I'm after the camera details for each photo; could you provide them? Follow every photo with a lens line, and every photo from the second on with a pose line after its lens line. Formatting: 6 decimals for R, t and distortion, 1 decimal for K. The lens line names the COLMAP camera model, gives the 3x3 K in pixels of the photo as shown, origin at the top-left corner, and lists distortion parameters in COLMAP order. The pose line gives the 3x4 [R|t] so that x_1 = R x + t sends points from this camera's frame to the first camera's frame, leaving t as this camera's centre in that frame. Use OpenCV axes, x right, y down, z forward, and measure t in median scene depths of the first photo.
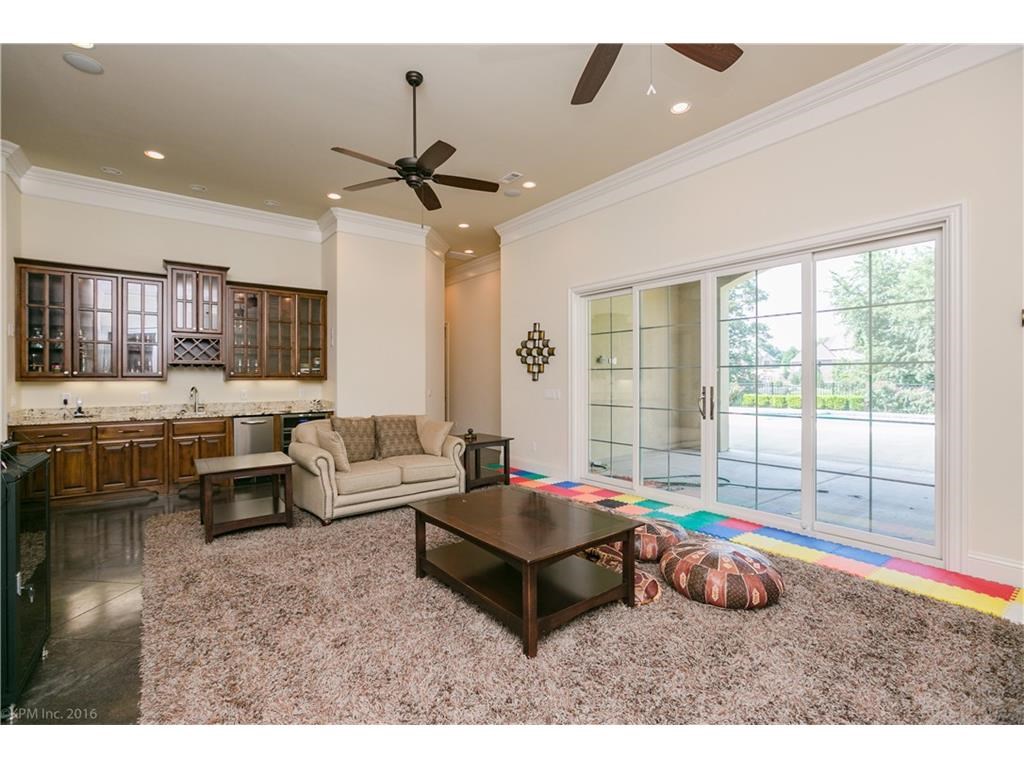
lens RADIAL K [[462.5, 0, 512.8], [0, 462.5, 381.7], [0, 0, 1]] dist [-0.022616, 0.002703]
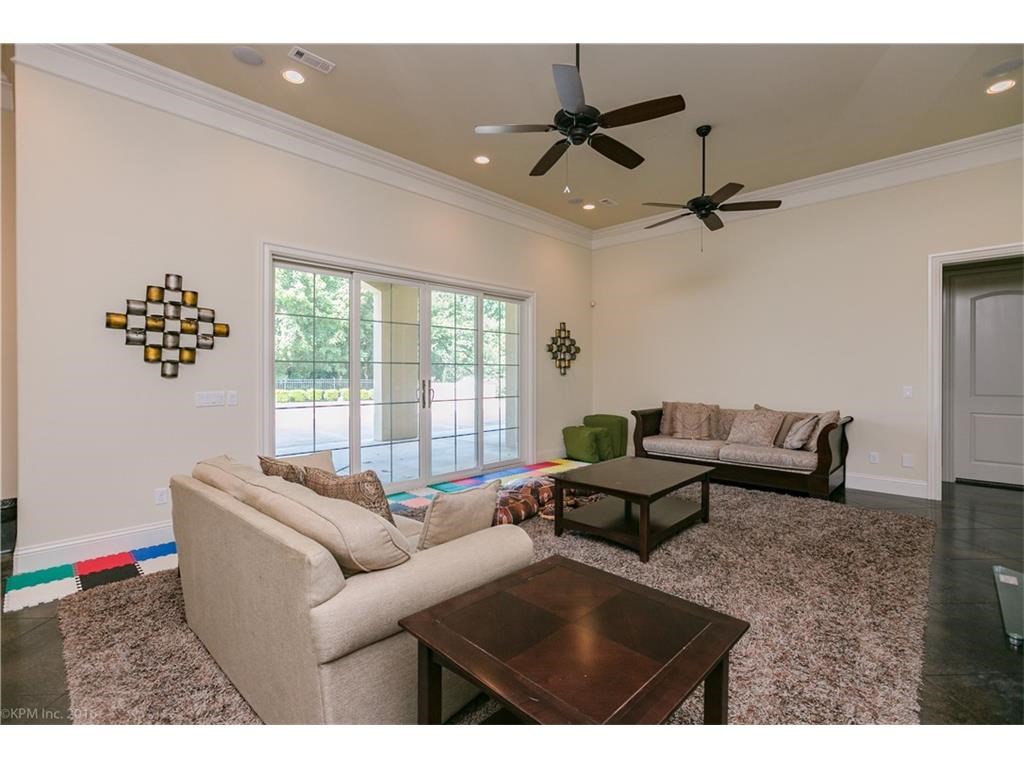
lens RADIAL K [[462.5, 0, 512.6], [0, 462.5, 378.1], [0, 0, 1]] dist [-0.022616, 0.002703]
pose [[-0.139842, -0.003242, 0.990169, -1.047546], [0.009531, 0.999944, 0.004620, 0.001947], [-0.990128, 0.010083, -0.139803, 1.259397]]
